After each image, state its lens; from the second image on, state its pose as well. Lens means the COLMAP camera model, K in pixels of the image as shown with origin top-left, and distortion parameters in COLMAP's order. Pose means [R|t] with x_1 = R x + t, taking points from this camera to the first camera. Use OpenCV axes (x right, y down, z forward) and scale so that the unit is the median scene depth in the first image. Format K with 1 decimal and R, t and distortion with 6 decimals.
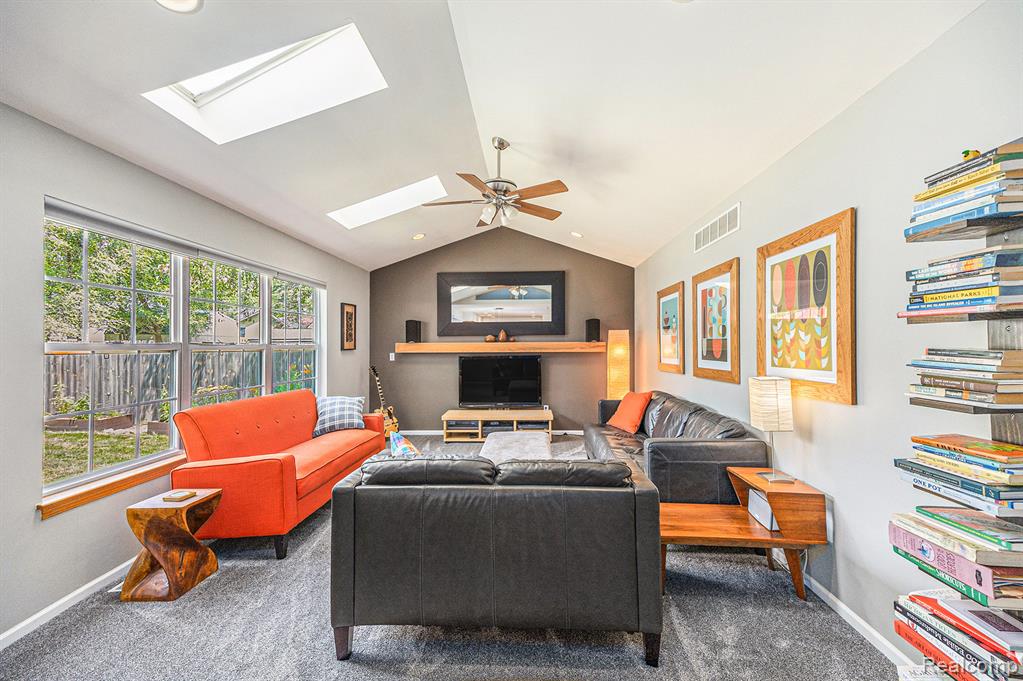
lens RADIAL K [[402.4, 0, 506.2], [0, 402.4, 345.8], [0, 0, 1]] dist [0.054927, 0.000844]
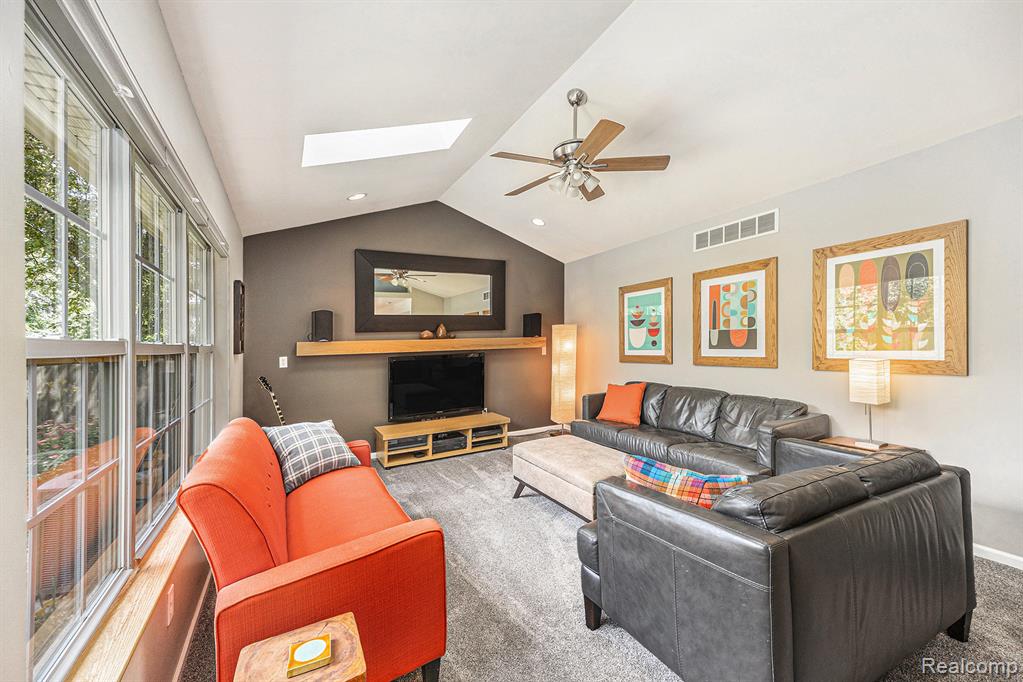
lens RADIAL K [[402.4, 0, 494.1], [0, 402.4, 345.6], [0, 0, 1]] dist [0.054927, 0.000844]
pose [[0.855835, -0.021200, 0.516815, -0.382958], [0.022297, 0.999743, 0.004086, 0.004706], [-0.516769, 0.008027, 0.856087, 0.227320]]
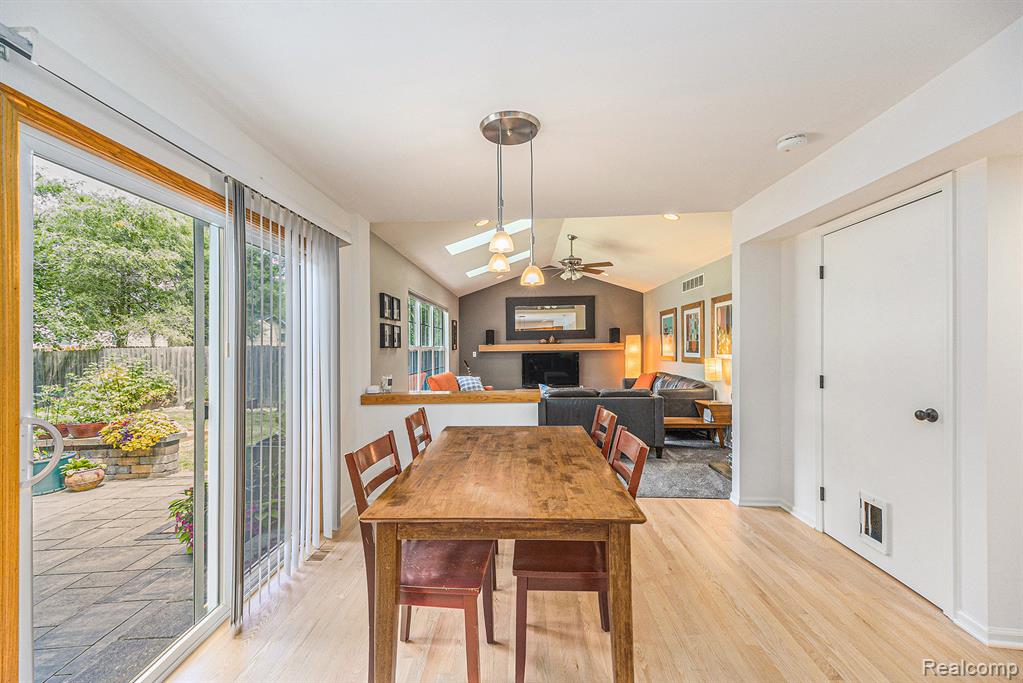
lens RADIAL K [[402.4, 0, 468.6], [0, 402.4, 354.1], [0, 0, 1]] dist [0.054927, 0.000844]
pose [[0.997355, -0.006076, -0.072430, -0.225611], [0.007349, 0.999823, 0.017323, 0.001253], [0.072312, -0.017809, 0.997223, -0.562551]]
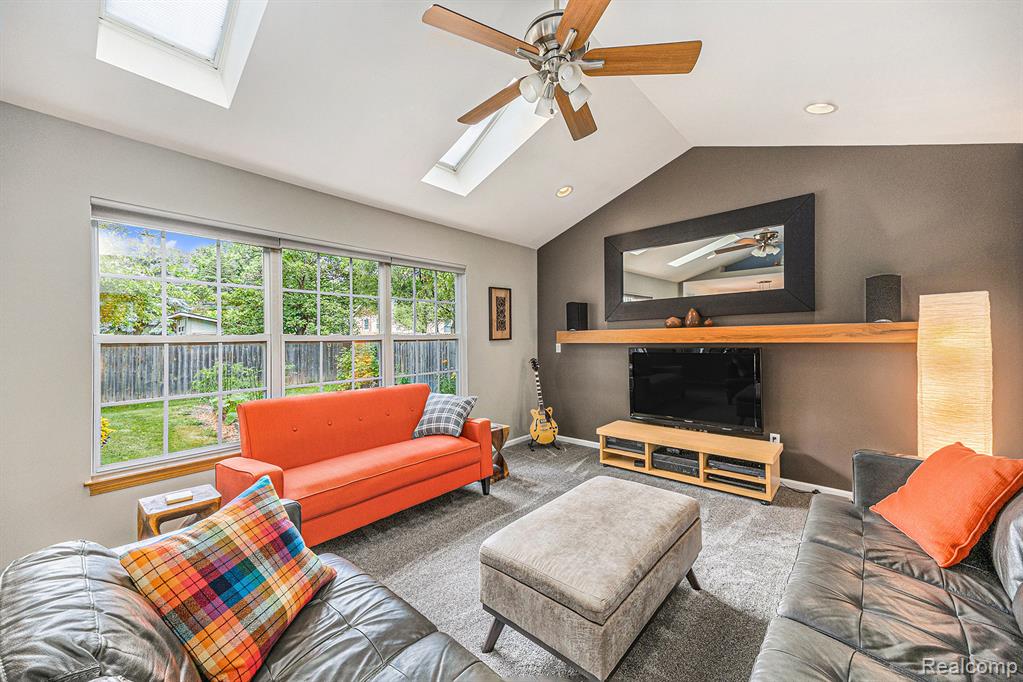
lens RADIAL K [[402.4, 0, 516.7], [0, 402.4, 340.7], [0, 0, 1]] dist [0.054927, 0.000844]
pose [[0.796184, -0.001388, -0.605053, 0.174814], [0.009534, 0.999902, 0.010252, 0.003751], [0.604980, -0.013931, 0.796119, 0.325740]]
